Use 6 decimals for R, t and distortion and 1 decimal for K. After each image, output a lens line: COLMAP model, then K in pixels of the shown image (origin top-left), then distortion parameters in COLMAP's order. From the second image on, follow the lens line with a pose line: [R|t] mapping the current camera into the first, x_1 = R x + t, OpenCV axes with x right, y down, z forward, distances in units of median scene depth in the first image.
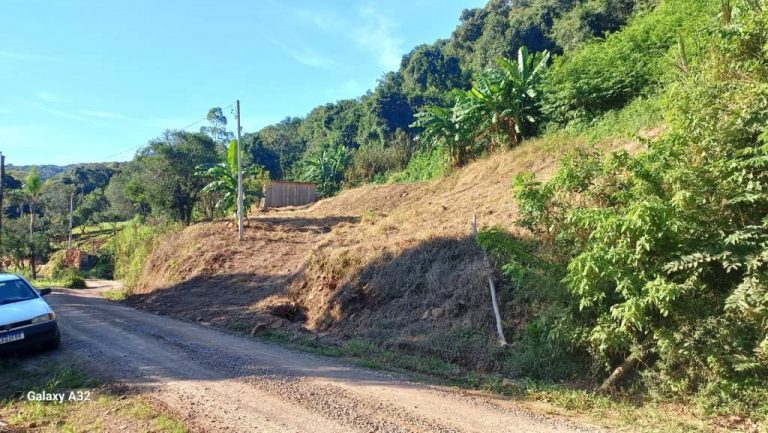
lens RADIAL K [[556.1, 0, 388.5], [0, 556.1, 216.2], [0, 0, 1]] dist [0.051261, -0.026818]
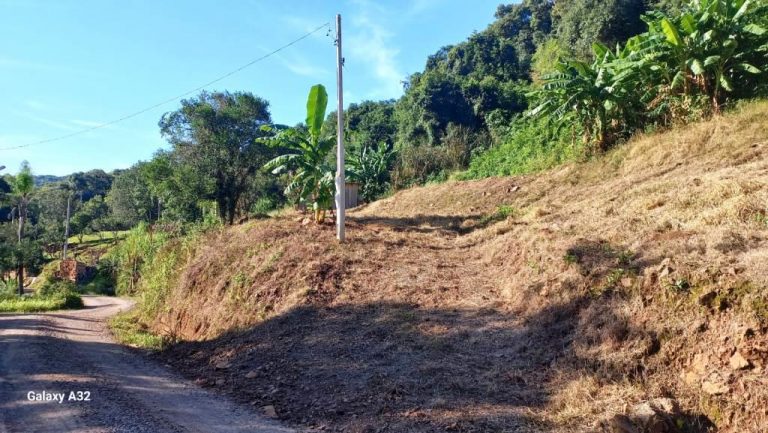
lens RADIAL K [[556.1, 0, 386.4], [0, 556.1, 213.9], [0, 0, 1]] dist [0.051261, -0.026818]
pose [[0.999935, 0.011365, 0.000060, -0.100644], [-0.011358, 0.999428, -0.031860, 0.014186], [-0.000422, 0.031857, 0.999492, 0.183389]]
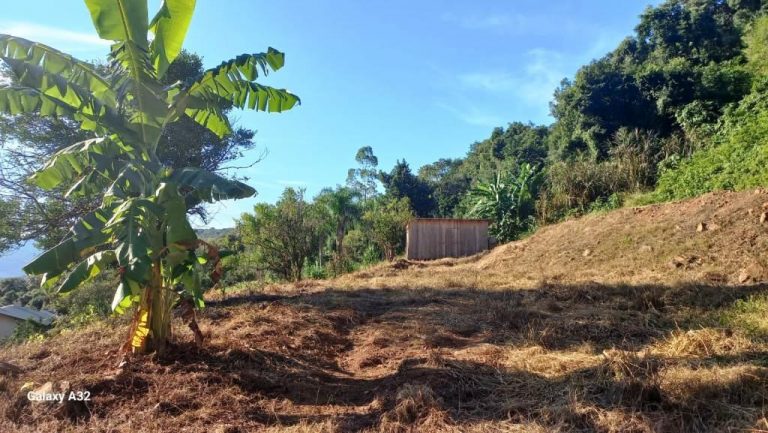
lens RADIAL K [[556.1, 0, 384.9], [0, 556.1, 207.1], [0, 0, 1]] dist [0.051261, -0.026818]
pose [[0.954978, -0.044107, -0.293379, -0.067780], [0.010717, 0.993370, -0.114460, -0.005041], [0.296482, 0.106162, 0.949119, 0.439639]]
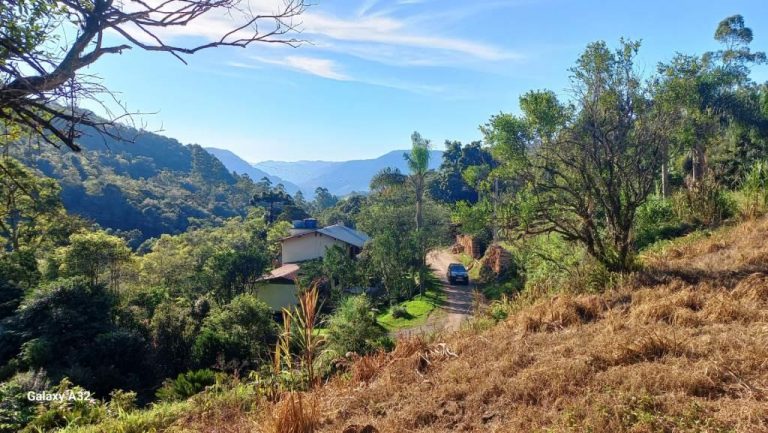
lens RADIAL K [[556.1, 0, 390.2], [0, 556.1, 213.6], [0, 0, 1]] dist [0.051261, -0.026818]
pose [[0.654039, 0.024324, -0.756070, -0.171968], [0.014697, 0.998886, 0.044849, -0.025113], [0.756318, -0.040444, 0.652953, 0.659869]]
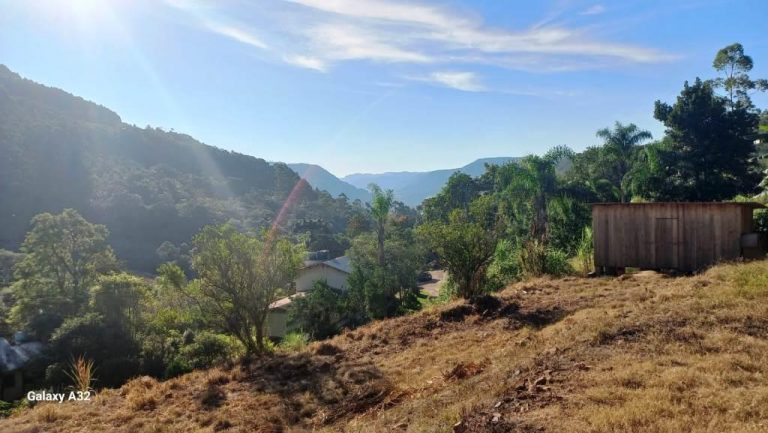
lens RADIAL K [[556.1, 0, 386.3], [0, 556.1, 211.1], [0, 0, 1]] dist [0.051261, -0.026818]
pose [[0.527003, -0.006436, -0.849839, 0.048714], [0.038702, 0.999116, 0.016434, -0.078254], [0.848981, -0.041551, 0.526786, 0.742300]]
